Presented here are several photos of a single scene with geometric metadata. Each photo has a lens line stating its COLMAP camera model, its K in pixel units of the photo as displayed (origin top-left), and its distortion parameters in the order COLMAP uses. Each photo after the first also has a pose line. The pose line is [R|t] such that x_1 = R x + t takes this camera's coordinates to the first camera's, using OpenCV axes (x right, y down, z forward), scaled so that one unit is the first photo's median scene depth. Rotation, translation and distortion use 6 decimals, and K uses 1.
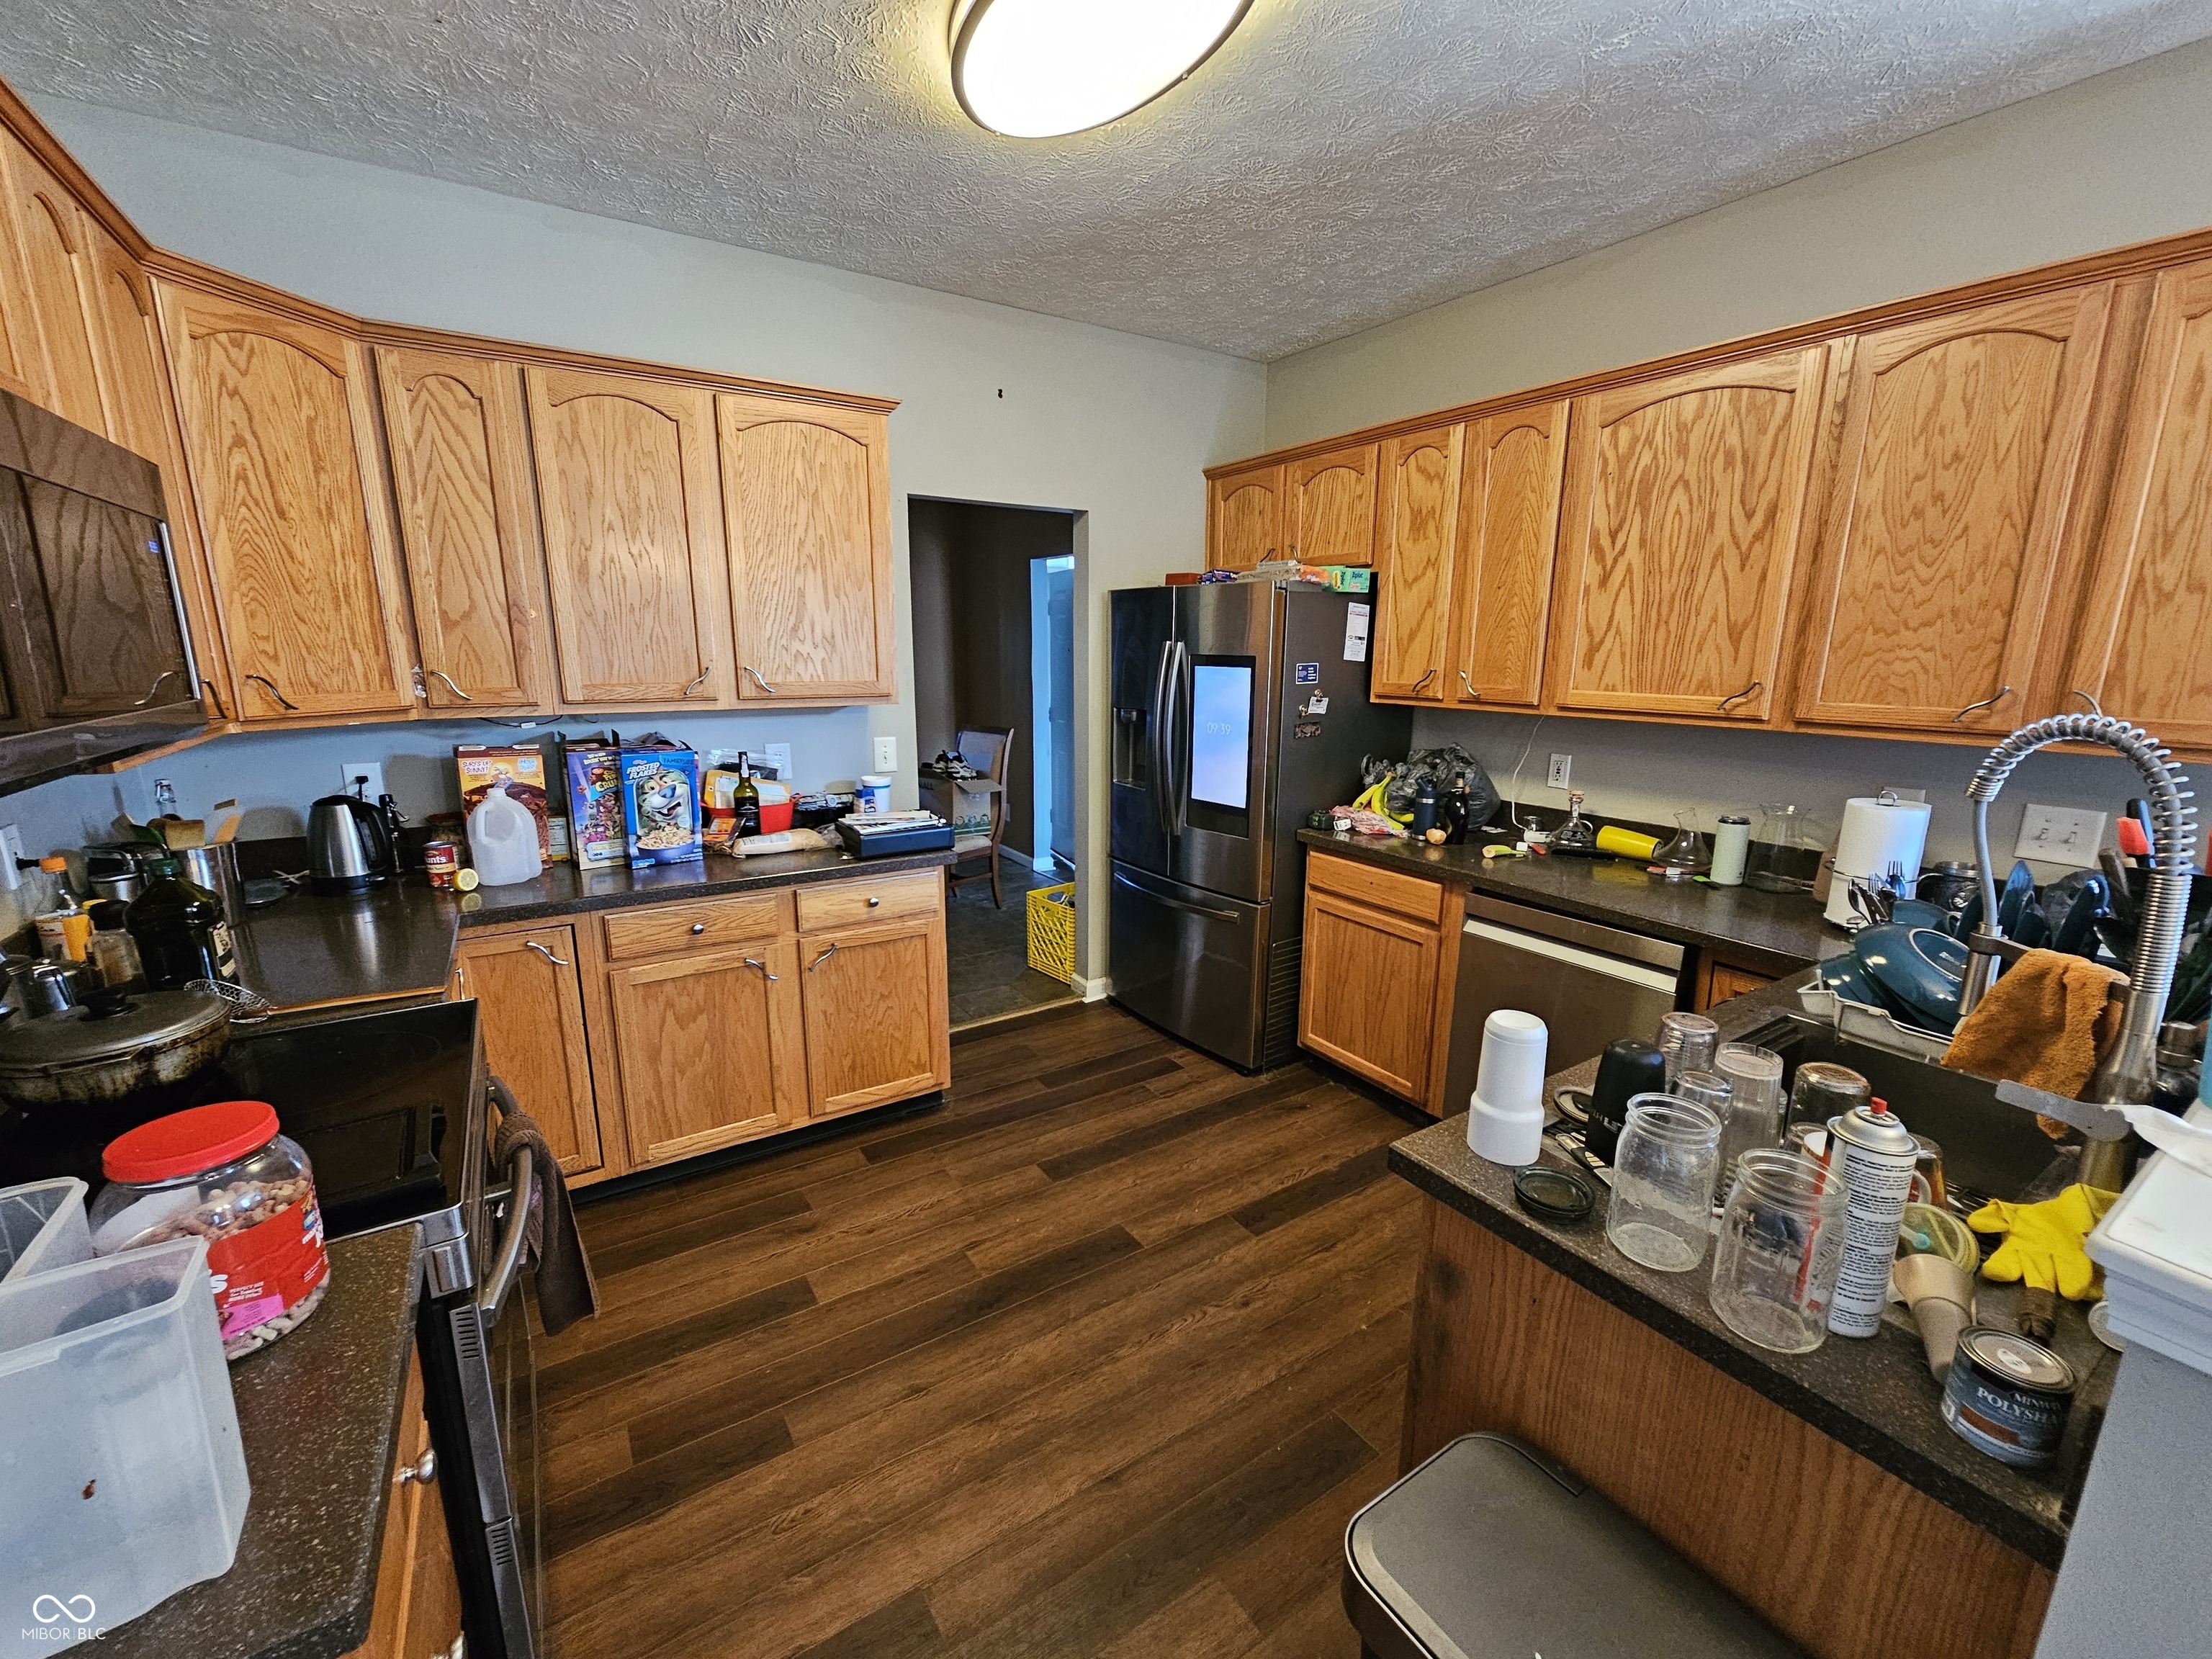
lens RADIAL K [[908.0, 0, 1111.5], [0, 908.0, 839.3], [0, 0, 1]] dist [0.000304, -0.001349]
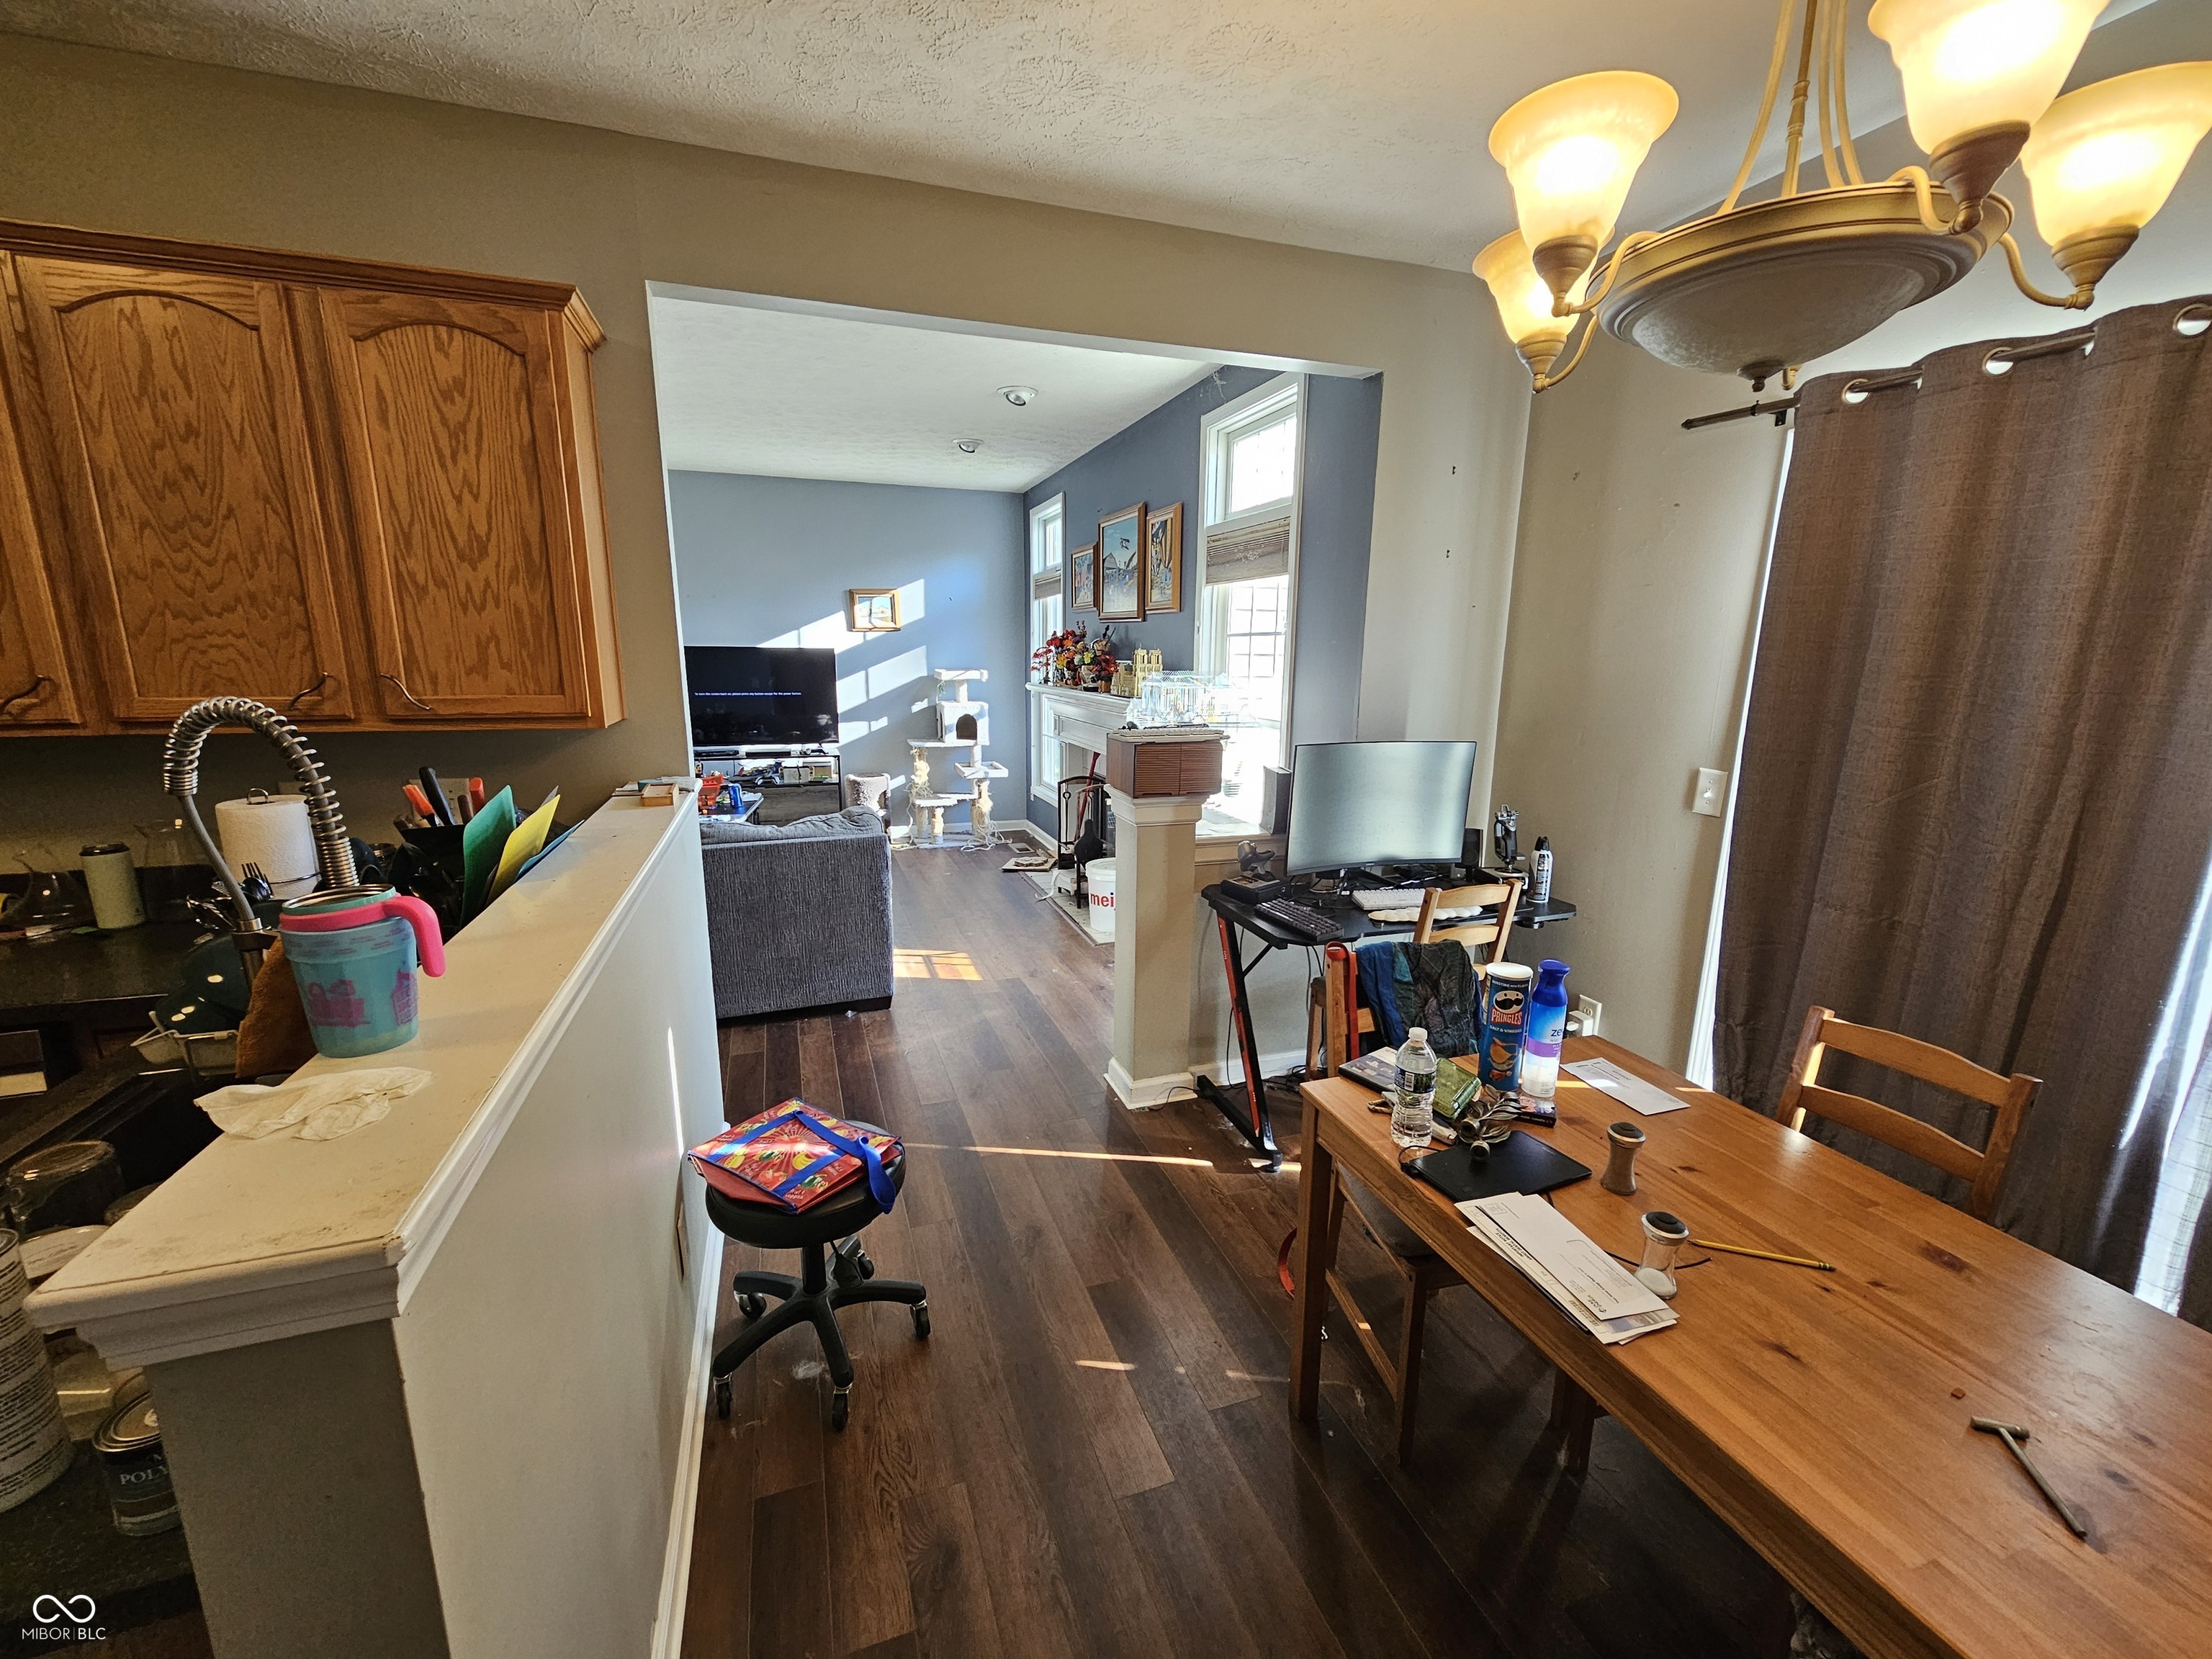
lens RADIAL K [[908.0, 0, 1106.2], [0, 908.0, 836.0], [0, 0, 1]] dist [0.000304, -0.001349]
pose [[0.253866, -0.201632, 0.945990, 0.197179], [0.199071, 0.967984, 0.152897, 0.027524], [-0.946532, 0.149504, 0.285877, -0.092309]]
